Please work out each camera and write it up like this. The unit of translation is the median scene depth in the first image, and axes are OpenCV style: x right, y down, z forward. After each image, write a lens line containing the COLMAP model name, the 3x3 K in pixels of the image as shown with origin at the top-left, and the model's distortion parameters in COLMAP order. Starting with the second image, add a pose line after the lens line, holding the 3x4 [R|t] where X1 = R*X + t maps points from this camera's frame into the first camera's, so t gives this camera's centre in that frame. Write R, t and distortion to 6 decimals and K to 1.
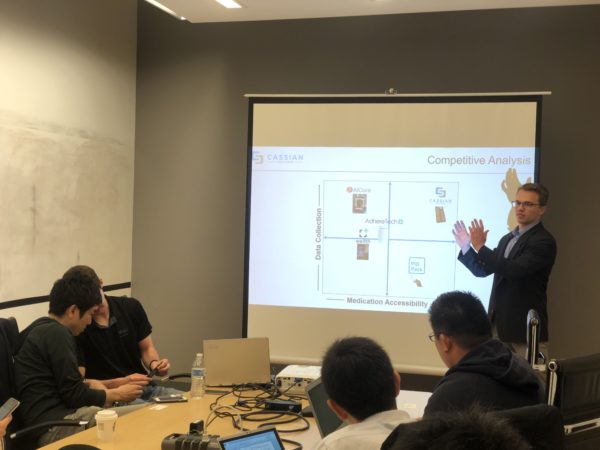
lens RADIAL K [[919.5, 0, 284.1], [0, 919.5, 200.6], [0, 0, 1]] dist [0.090925, 0.000000]
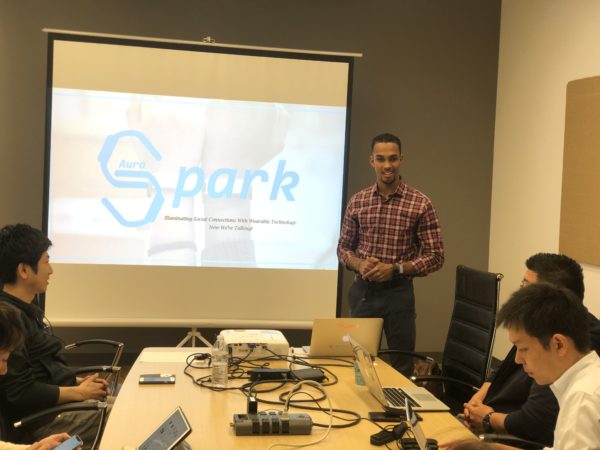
lens RADIAL K [[919.5, 0, 298.3], [0, 919.5, 224.7], [0, 0, 1]] dist [0.090925, 0.000000]
pose [[0.900813, -0.007234, 0.434146, -0.229564], [-0.031063, 0.996226, 0.081054, -0.007528], [-0.433094, -0.086500, 0.897189, 0.078212]]
